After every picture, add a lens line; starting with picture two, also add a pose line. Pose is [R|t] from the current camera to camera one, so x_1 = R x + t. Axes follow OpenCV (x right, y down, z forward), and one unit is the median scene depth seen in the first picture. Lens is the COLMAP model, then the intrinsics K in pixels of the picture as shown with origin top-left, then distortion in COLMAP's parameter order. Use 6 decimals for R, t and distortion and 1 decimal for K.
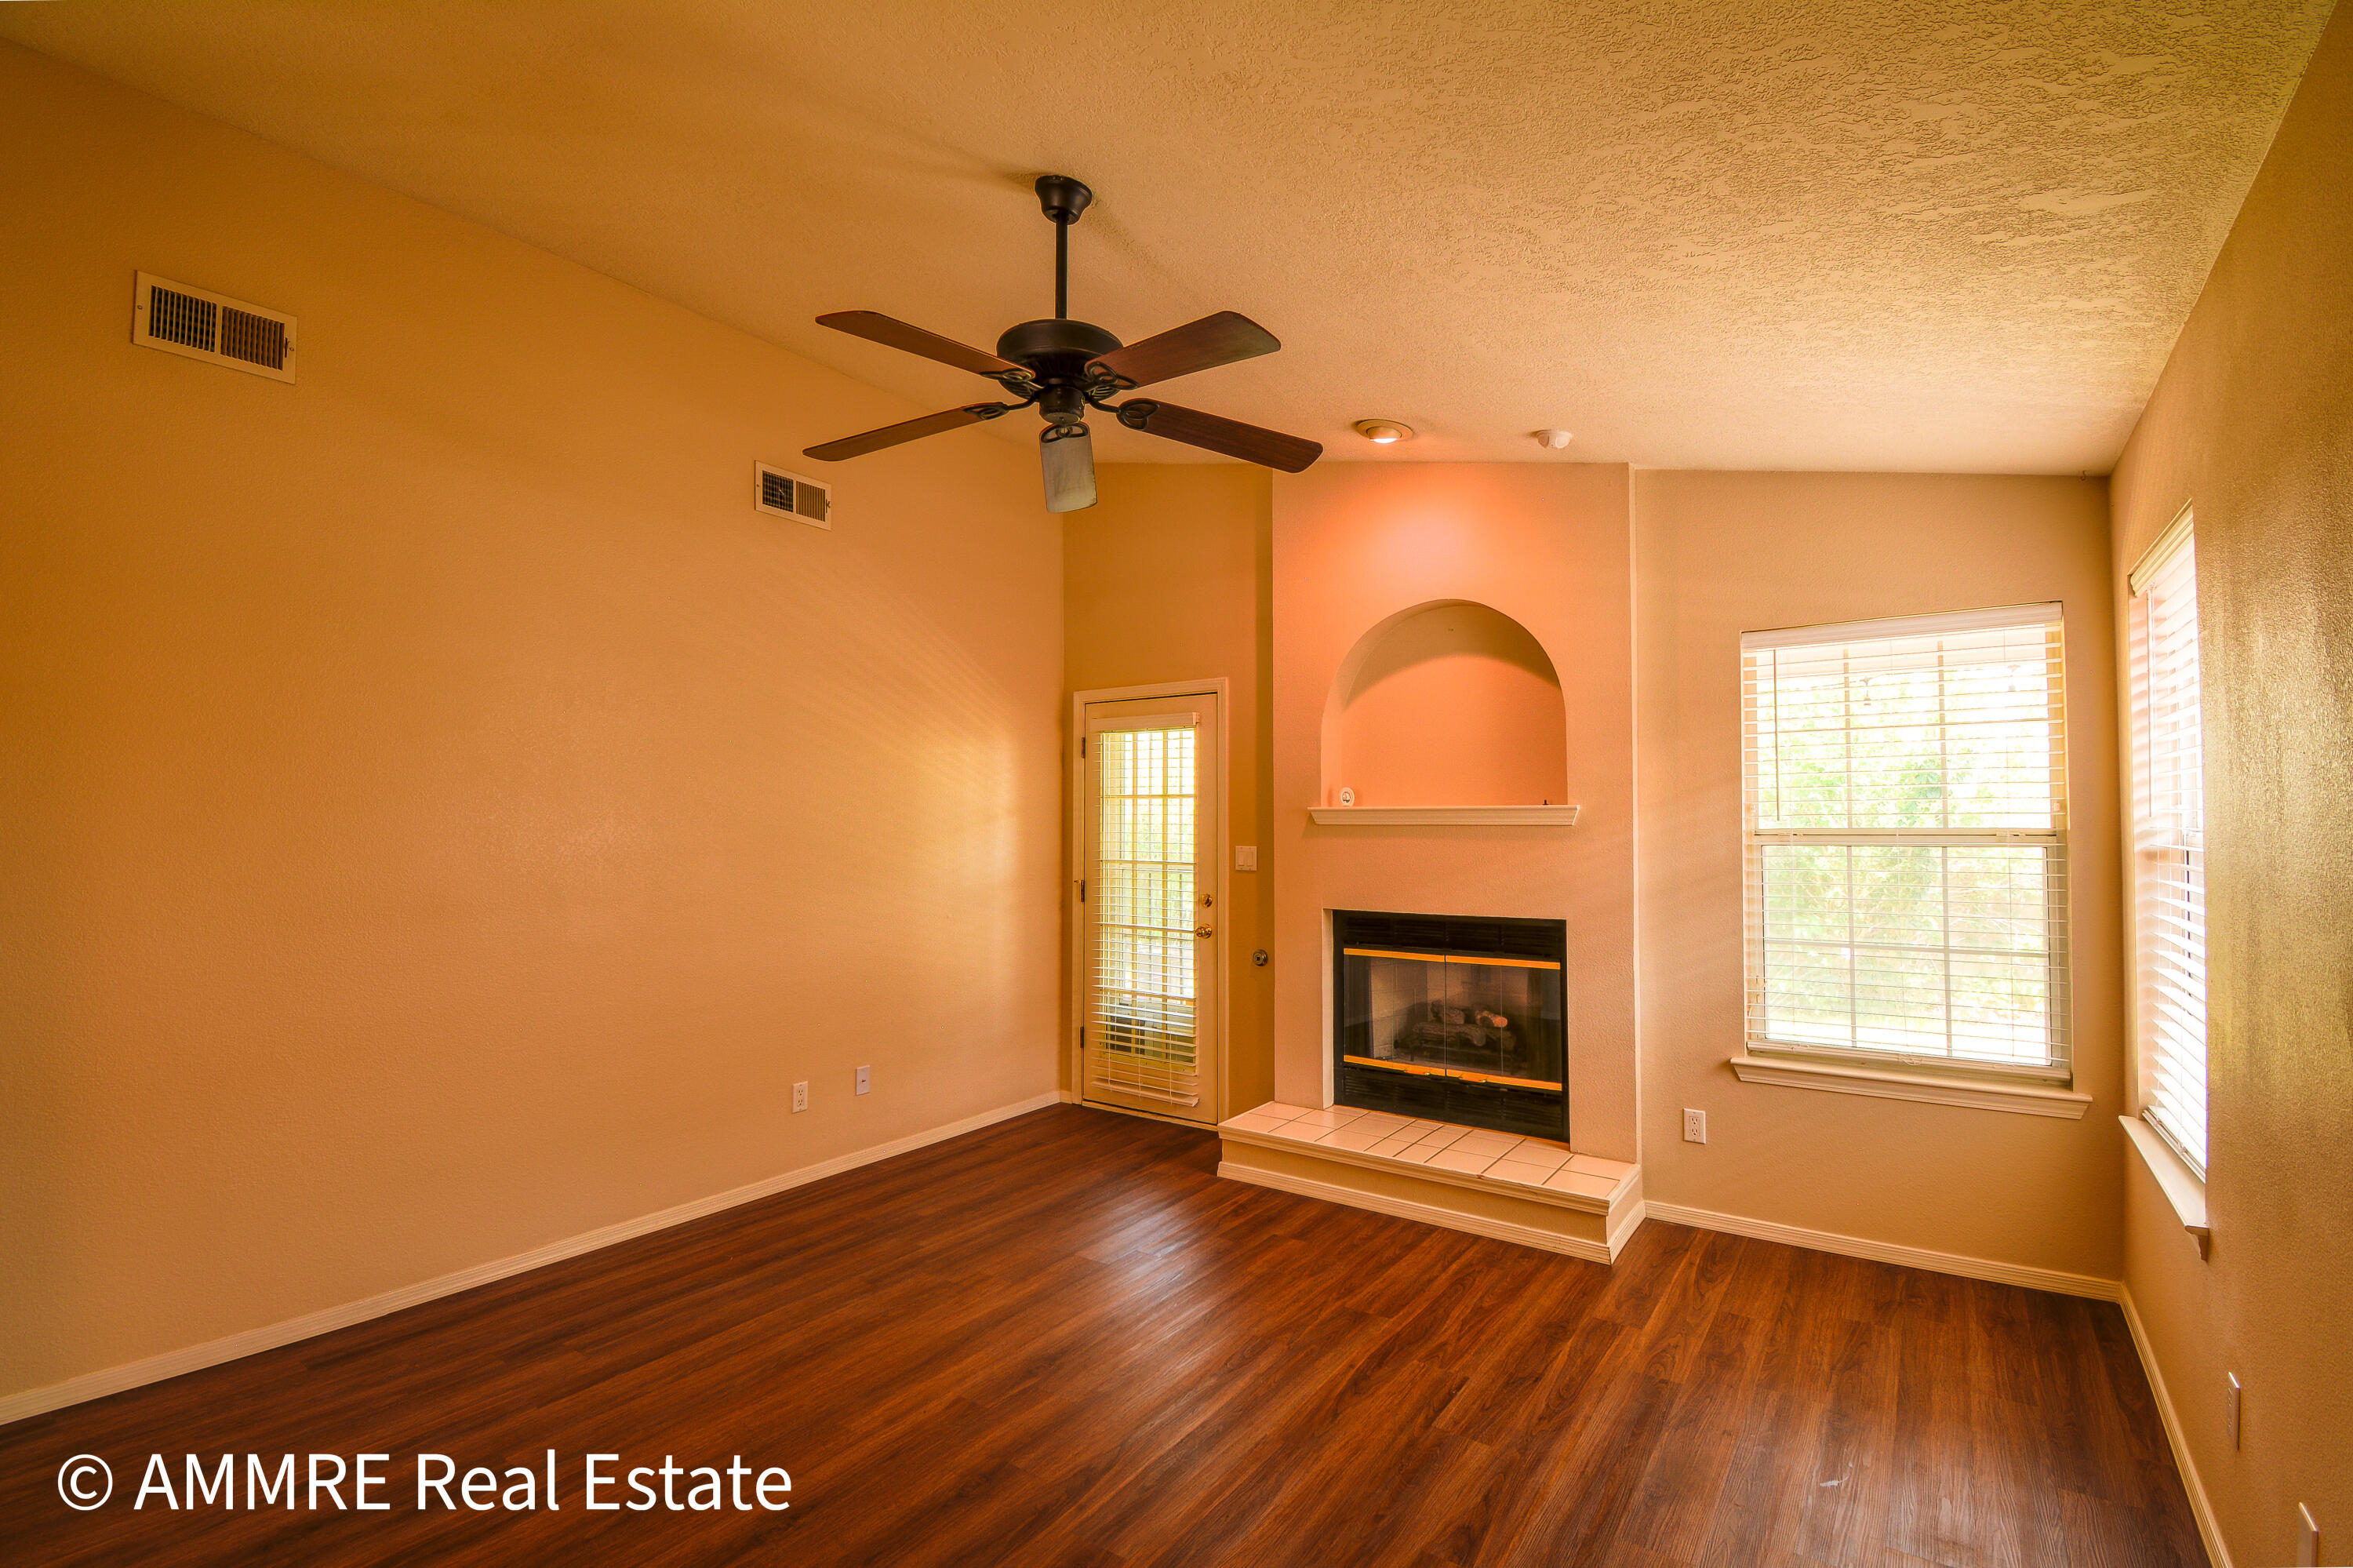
lens RADIAL K [[1067.0, 0, 1167.5], [0, 1067.0, 791.4], [0, 0, 1]] dist [0.013934, -0.023734]
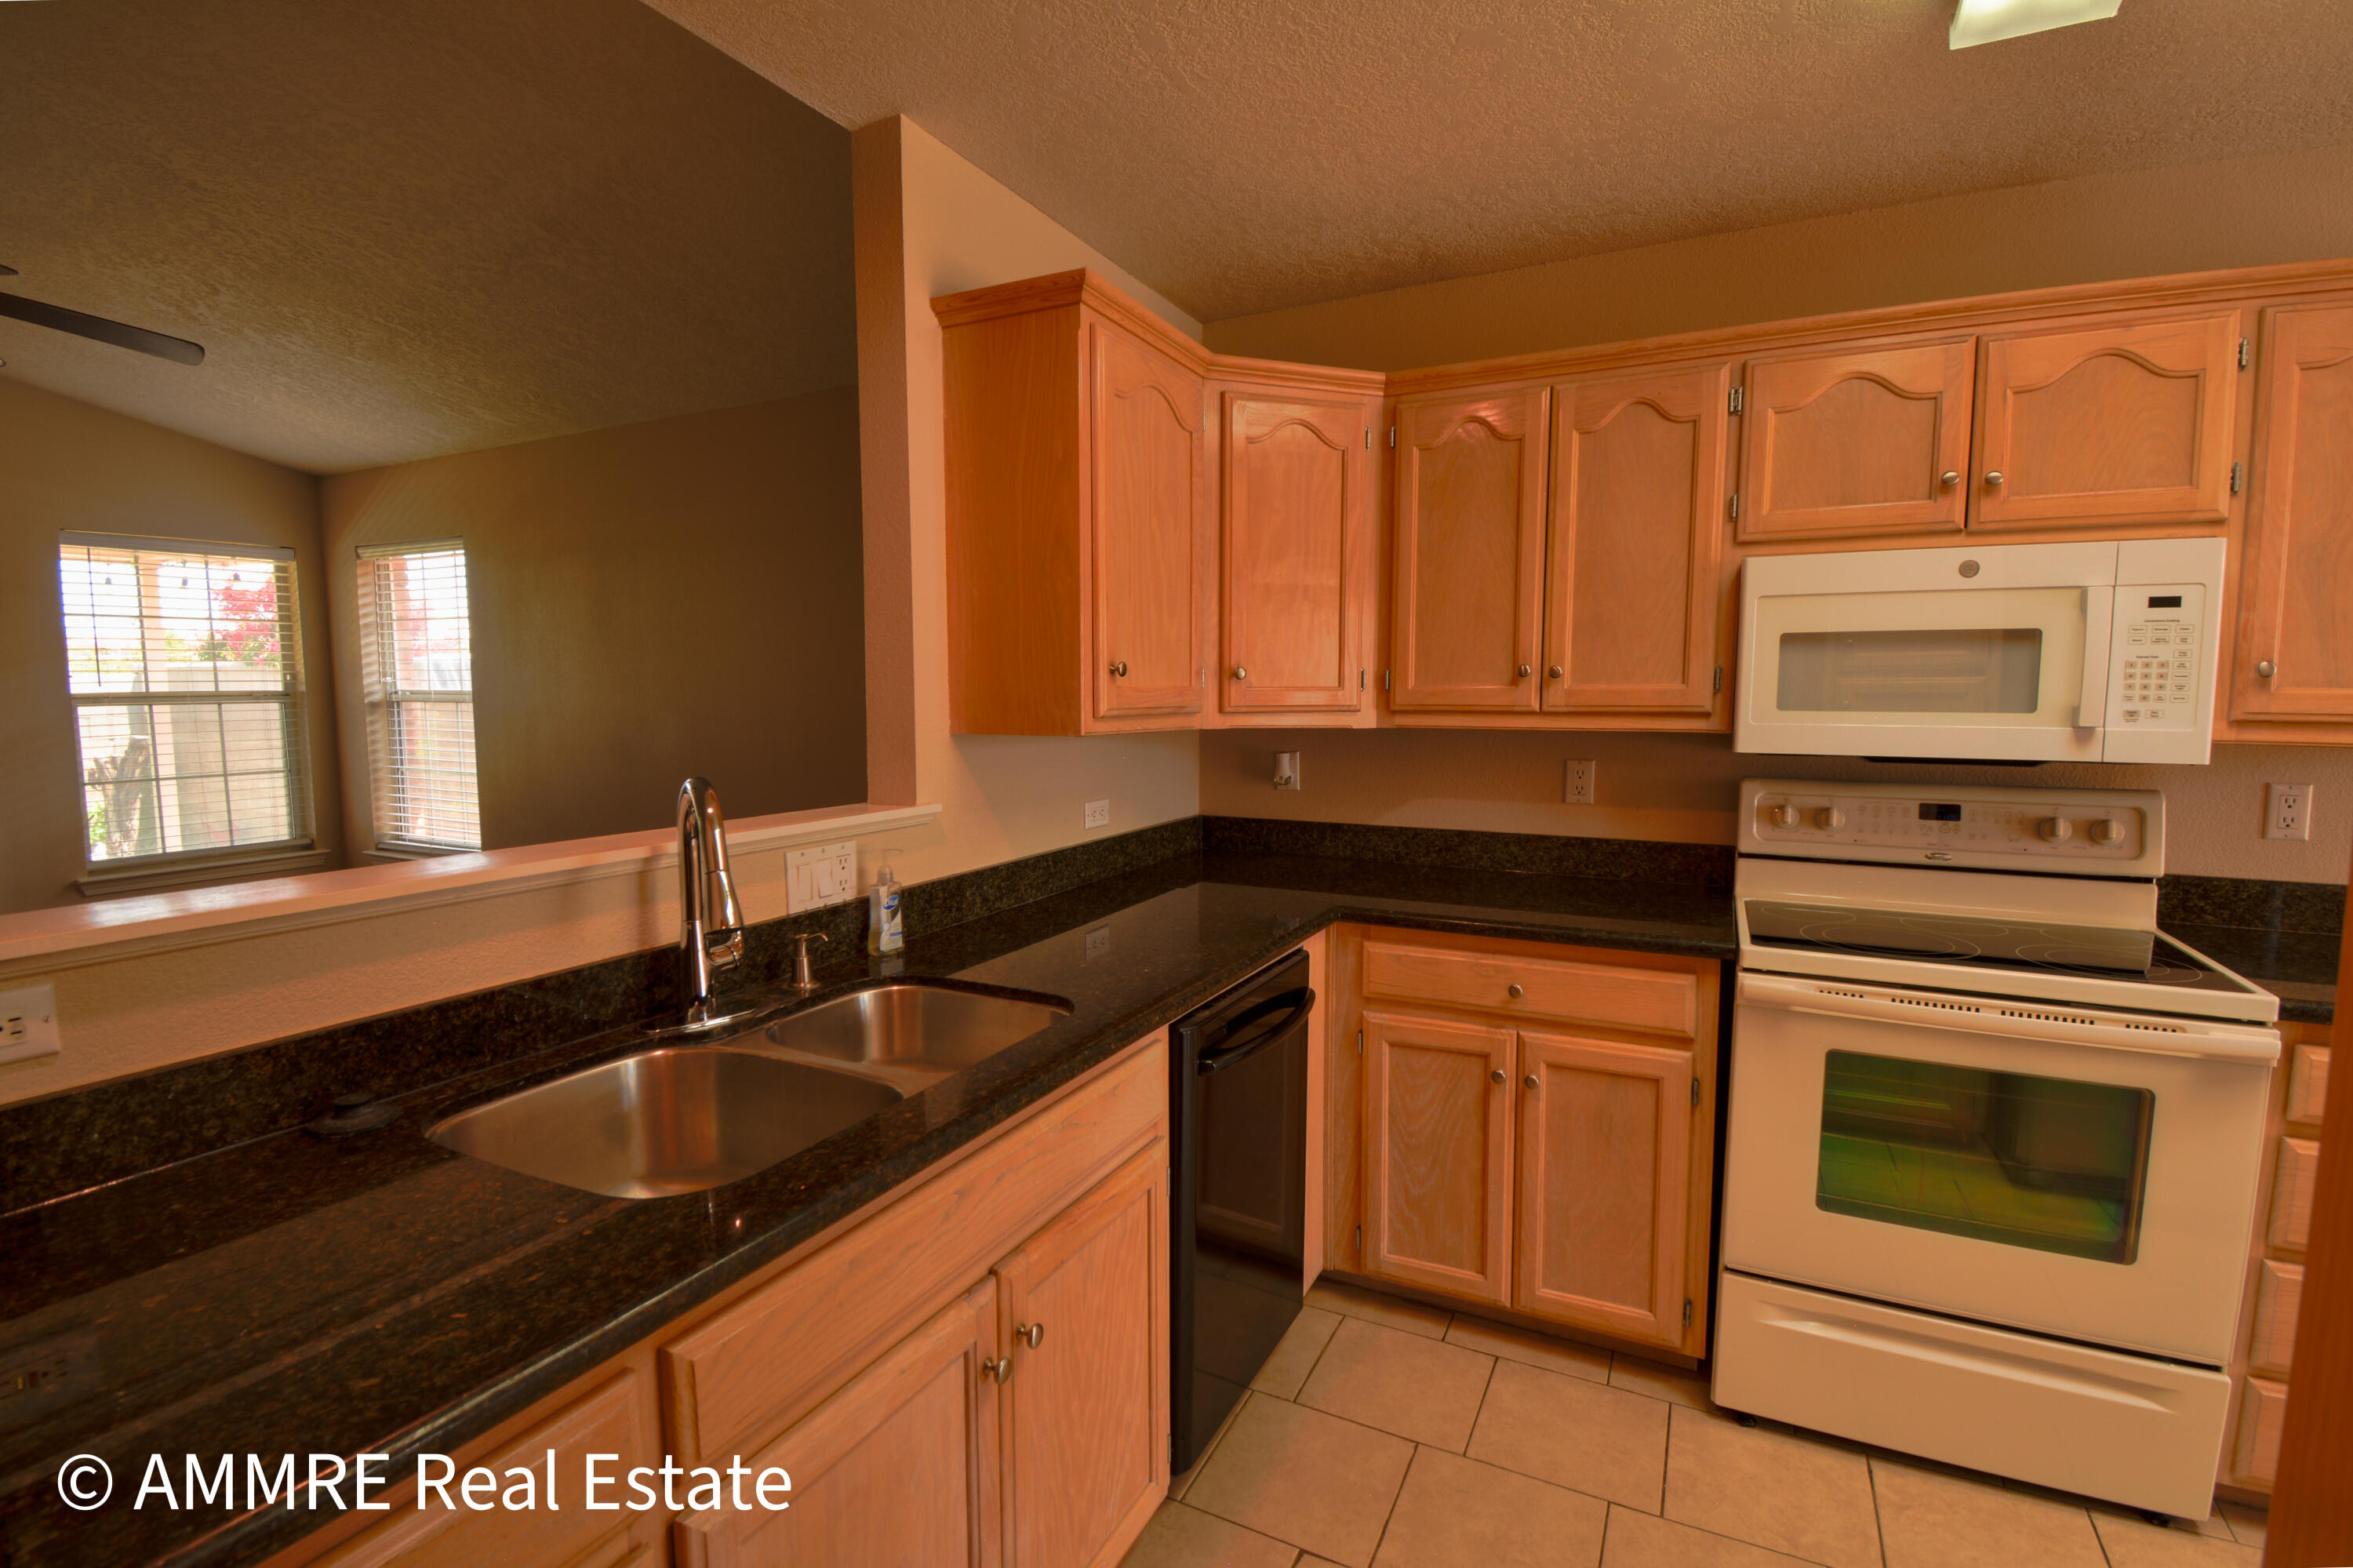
lens RADIAL K [[1067.0, 0, 1167.5], [0, 1067.0, 791.4], [0, 0, 1]] dist [0.013934, -0.023734]
pose [[-0.141055, -0.096375, 0.985300, -0.754153], [-0.029282, 0.995221, 0.093153, -0.001910], [-0.989569, -0.015711, -0.143203, -0.063621]]
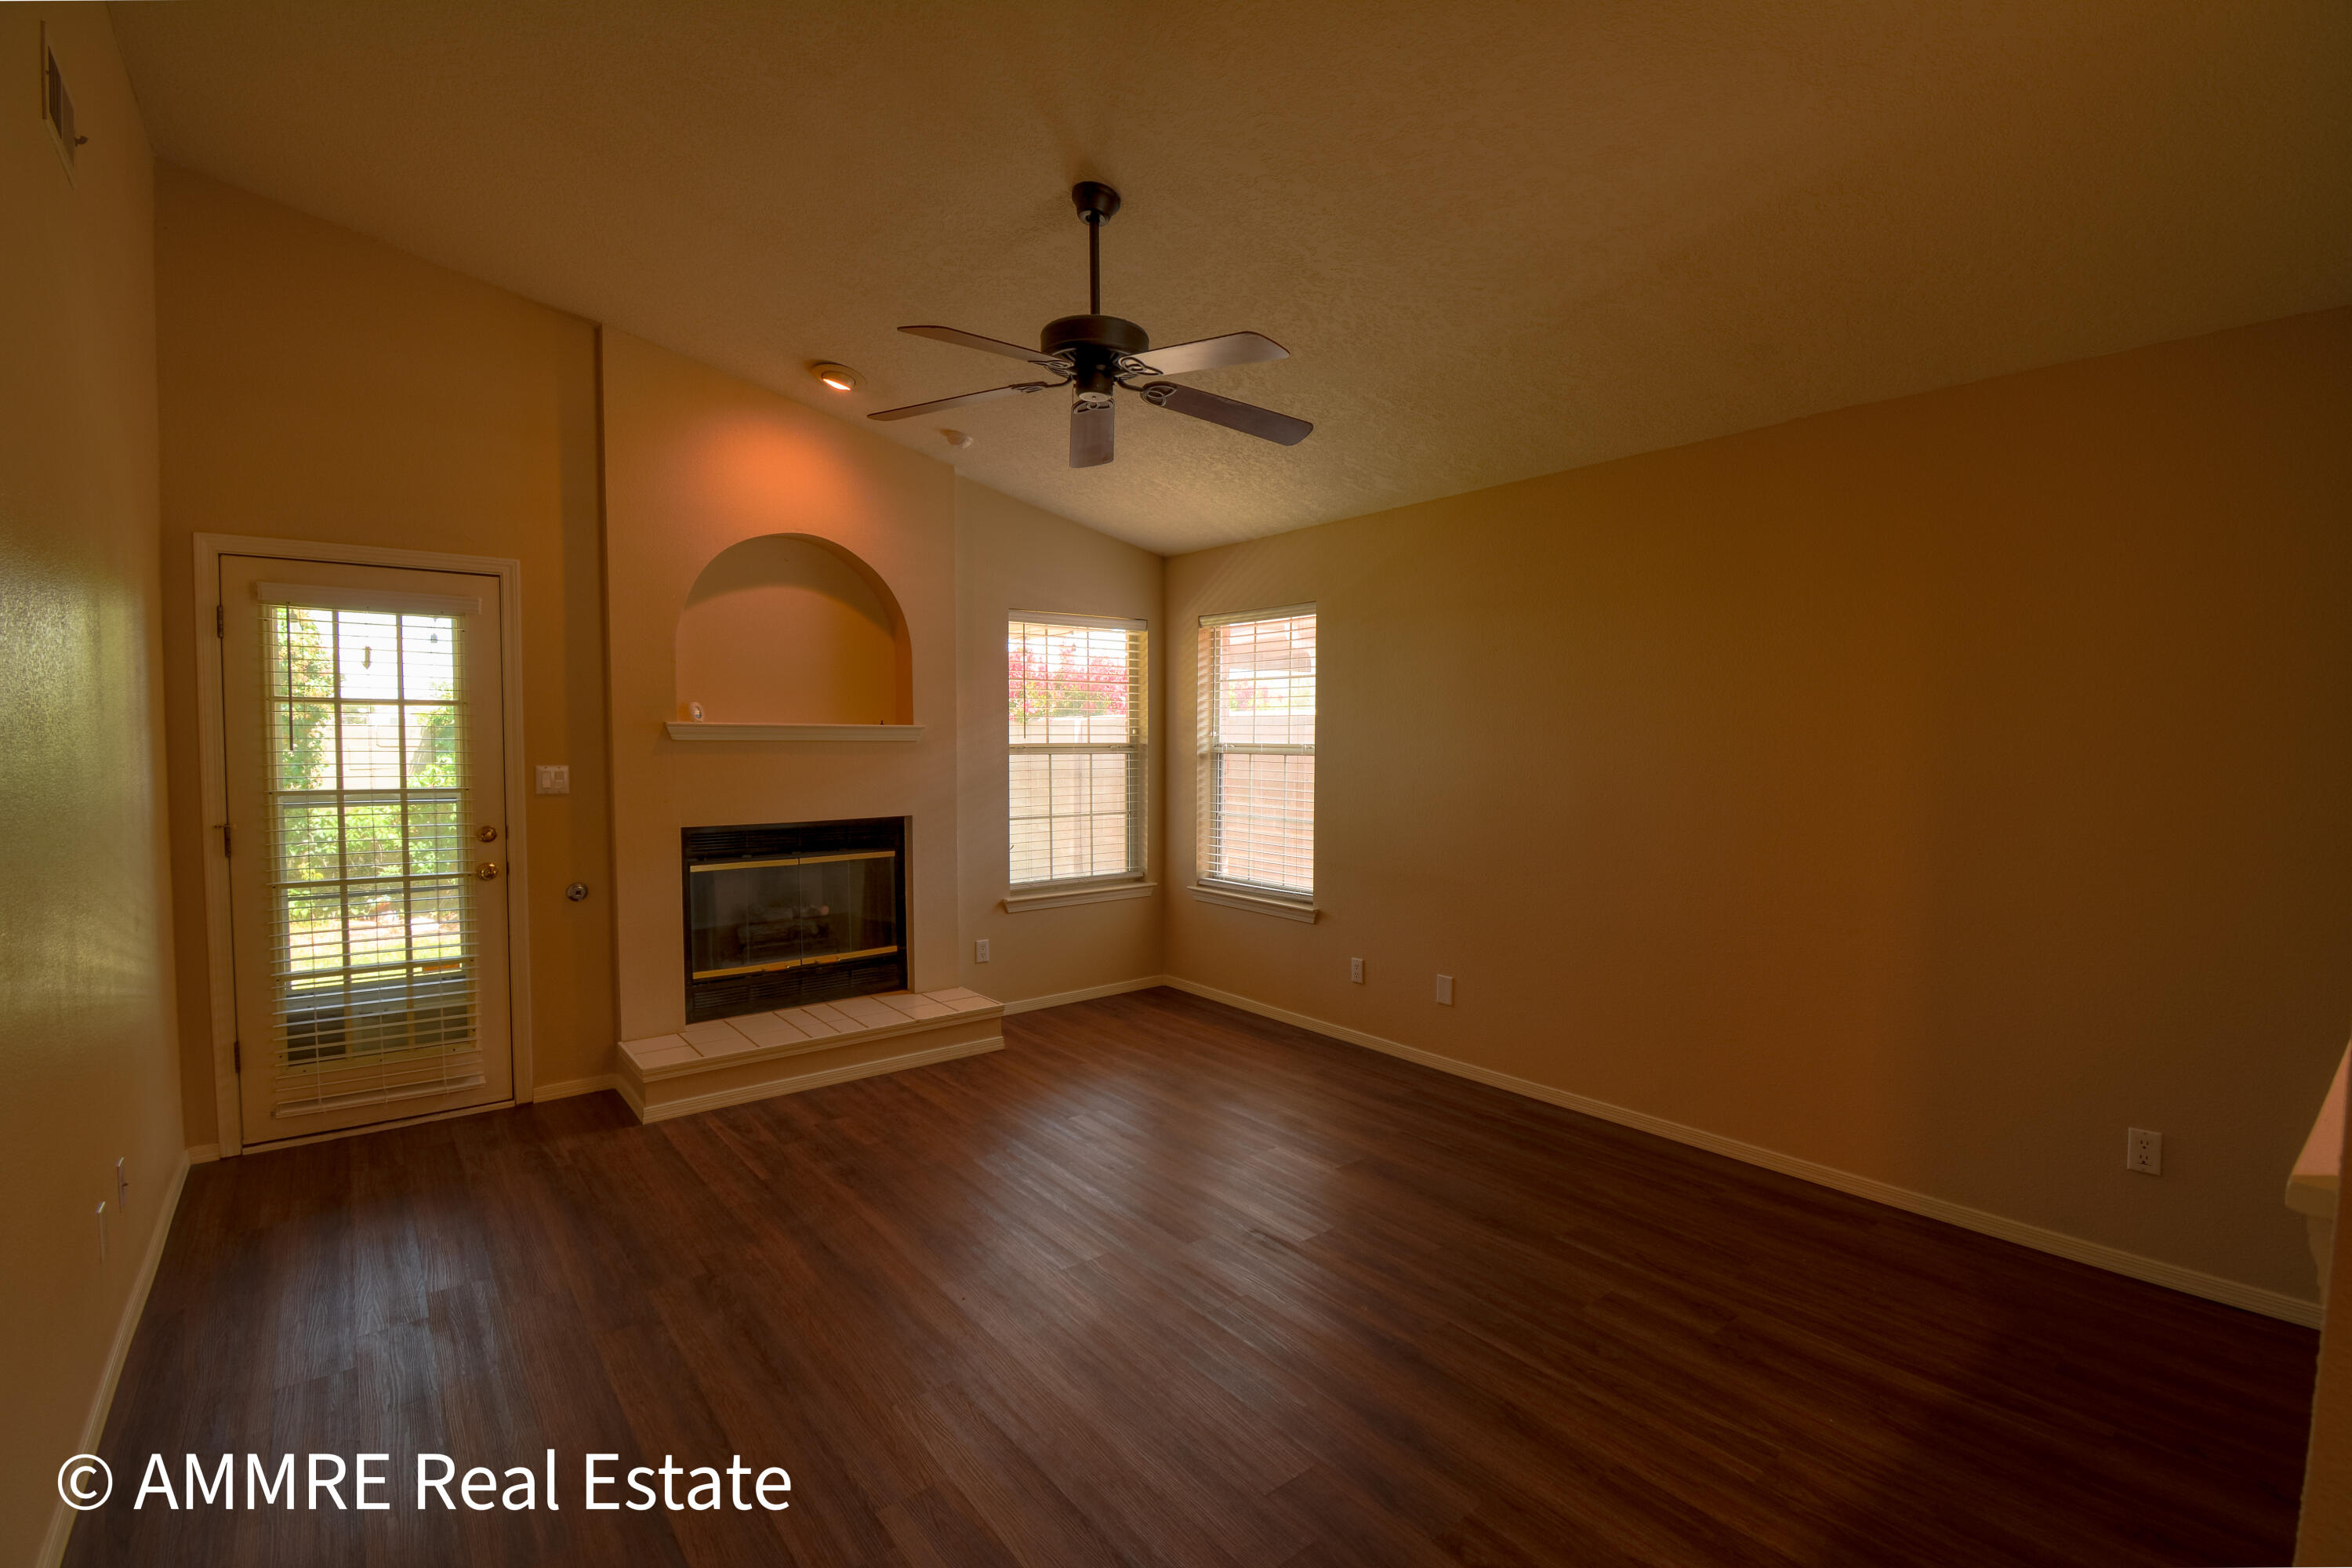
lens RADIAL K [[1066.5, 0, 1167.0], [0, 1066.5, 791.4], [0, 0, 1]] dist [0.013934, -0.023734]
pose [[0.271459, -0.044040, 0.961442, -0.742156], [-0.030305, 0.998066, 0.054274, 0.012742], [-0.961973, -0.043869, 0.269600, 0.353896]]
